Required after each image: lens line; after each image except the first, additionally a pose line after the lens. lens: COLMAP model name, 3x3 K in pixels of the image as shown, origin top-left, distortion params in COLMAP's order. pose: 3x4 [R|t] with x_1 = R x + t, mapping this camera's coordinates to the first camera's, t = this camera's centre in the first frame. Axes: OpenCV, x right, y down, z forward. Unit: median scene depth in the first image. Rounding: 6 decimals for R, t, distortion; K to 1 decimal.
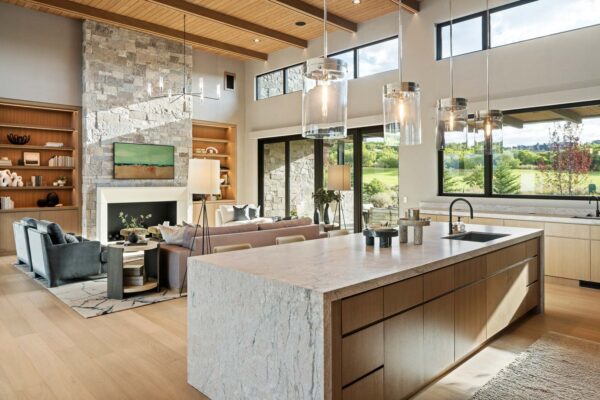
lens RADIAL K [[416.8, 0, 302.6], [0, 416.8, 202.5], [0, 0, 1]] dist [-0.009998, 0.002272]
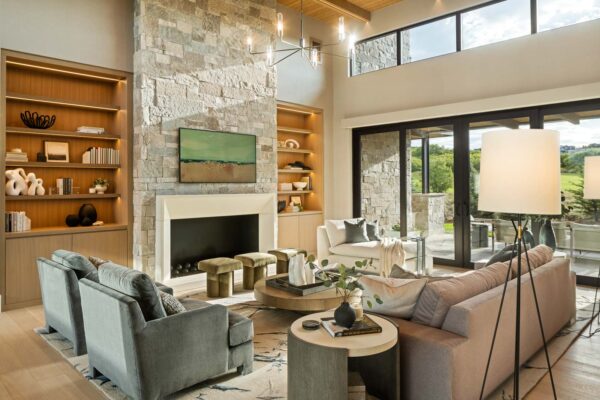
lens RADIAL K [[416.8, 0, 298.4], [0, 416.8, 202.1], [0, 0, 1]] dist [-0.009998, 0.002272]
pose [[0.999858, -0.004976, 0.016120, -0.273502], [0.005173, 0.999912, -0.012190, -0.016488], [-0.016058, 0.012272, 0.999796, 0.332426]]
